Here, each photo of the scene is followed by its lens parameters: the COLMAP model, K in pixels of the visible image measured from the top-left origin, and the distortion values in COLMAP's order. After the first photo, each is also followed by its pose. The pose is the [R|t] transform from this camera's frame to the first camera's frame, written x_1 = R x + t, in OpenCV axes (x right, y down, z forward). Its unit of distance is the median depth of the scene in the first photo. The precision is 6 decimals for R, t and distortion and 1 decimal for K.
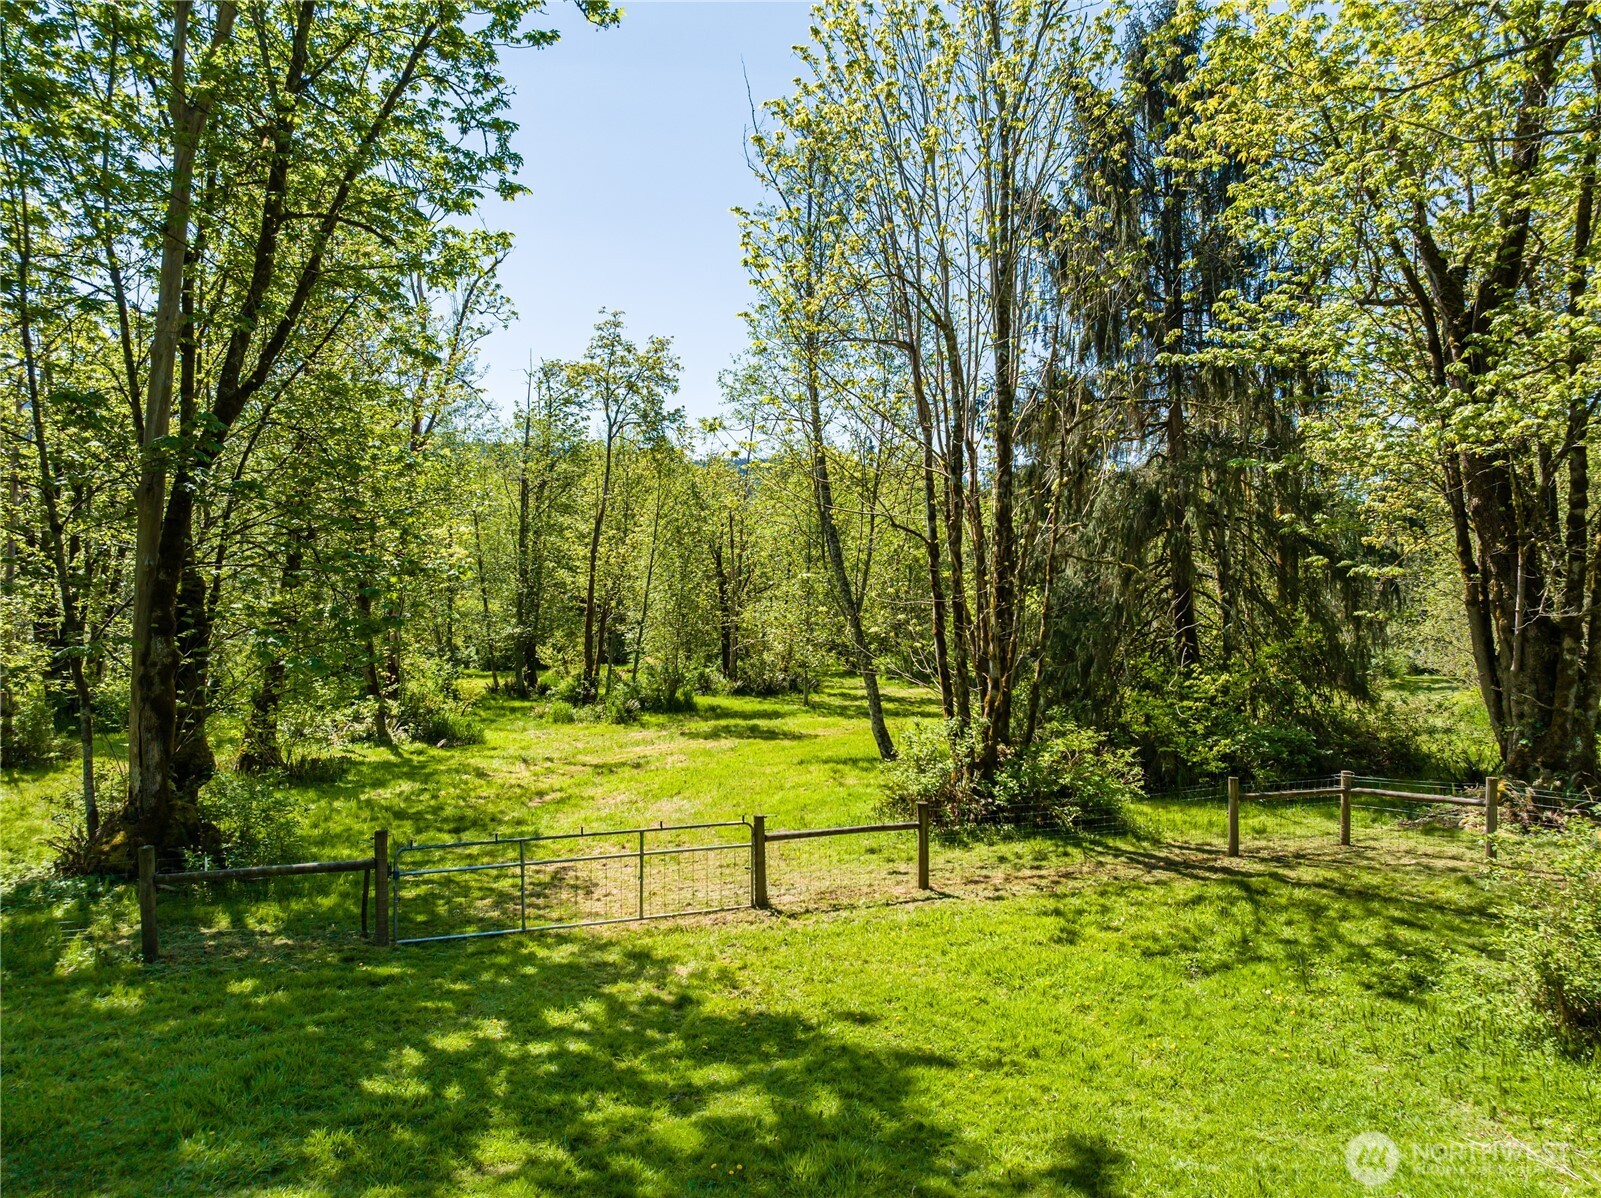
lens RADIAL K [[1116.6, 0, 802.1], [0, 1116.6, 601.2], [0, 0, 1]] dist [-0.051433, 0.027679]
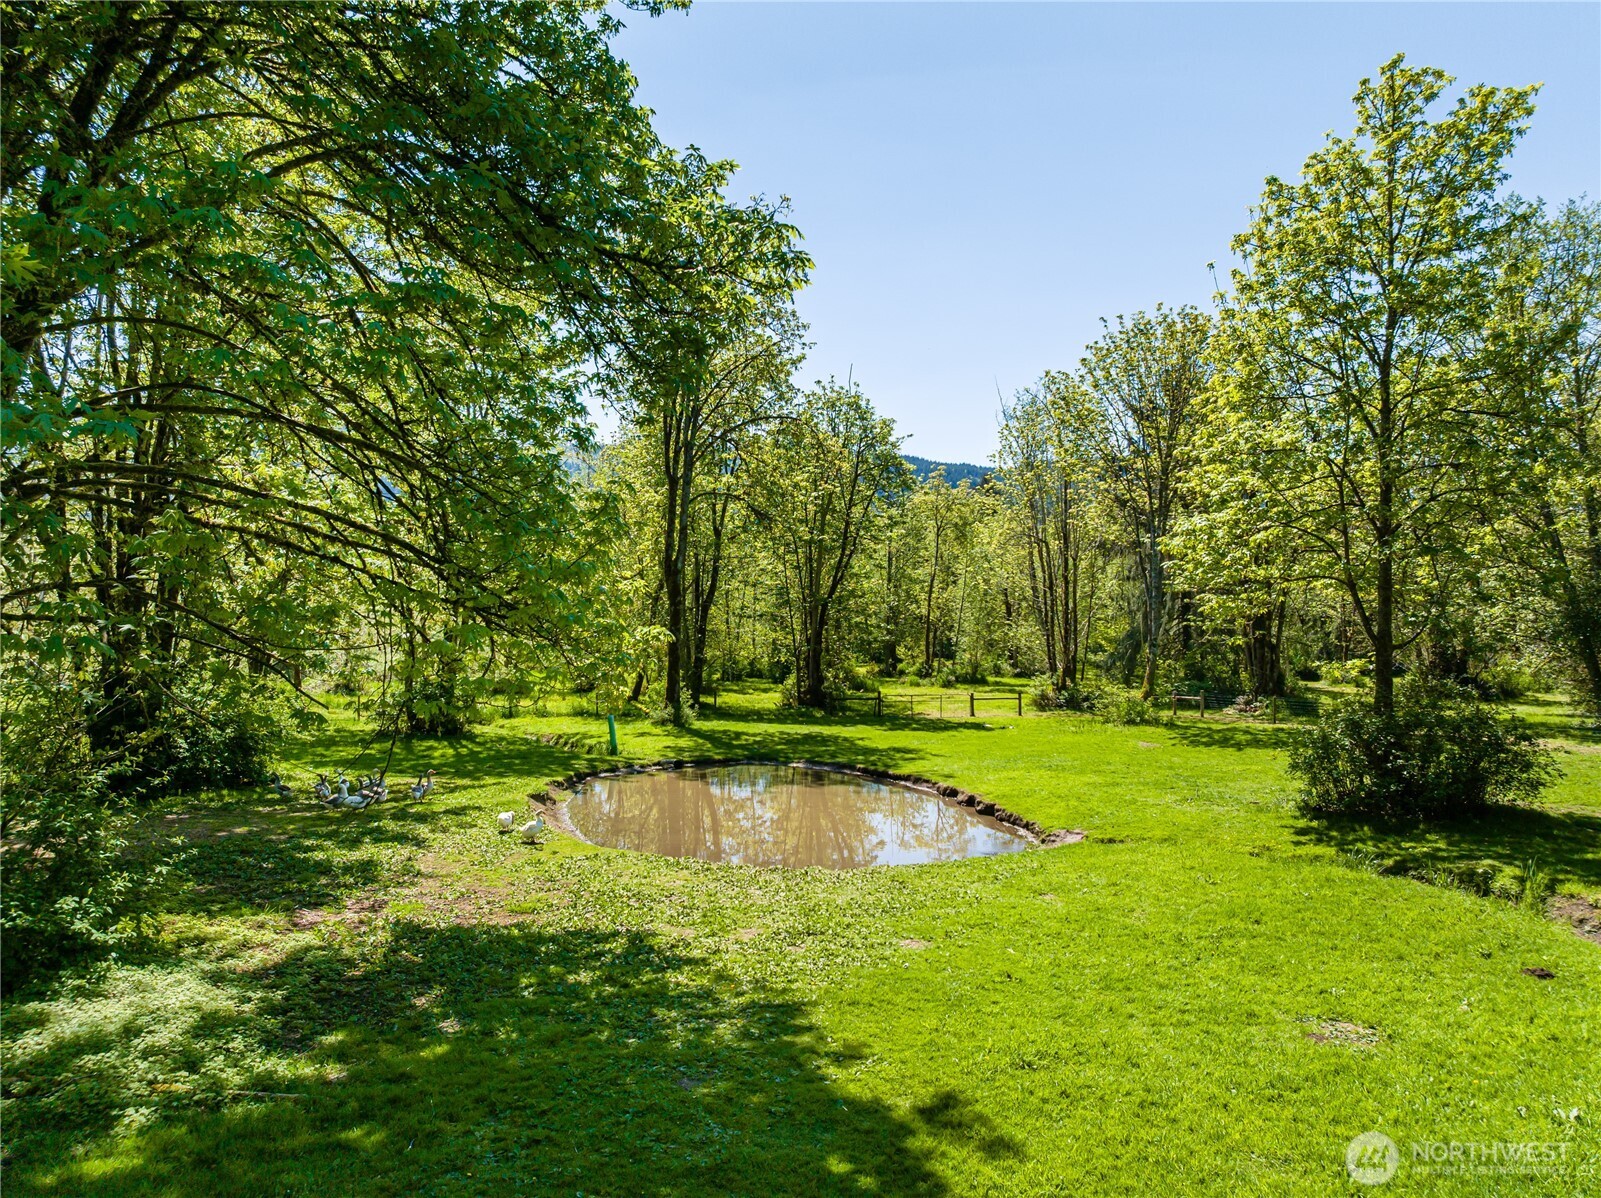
lens RADIAL K [[1116.6, 0, 801.6], [0, 1116.6, 601.4], [0, 0, 1]] dist [-0.051433, 0.027679]
pose [[0.955214, -0.007634, -0.295816, 0.139251], [0.006963, 0.999970, -0.003323, -0.027044], [0.295833, 0.001114, 0.955239, -0.736427]]
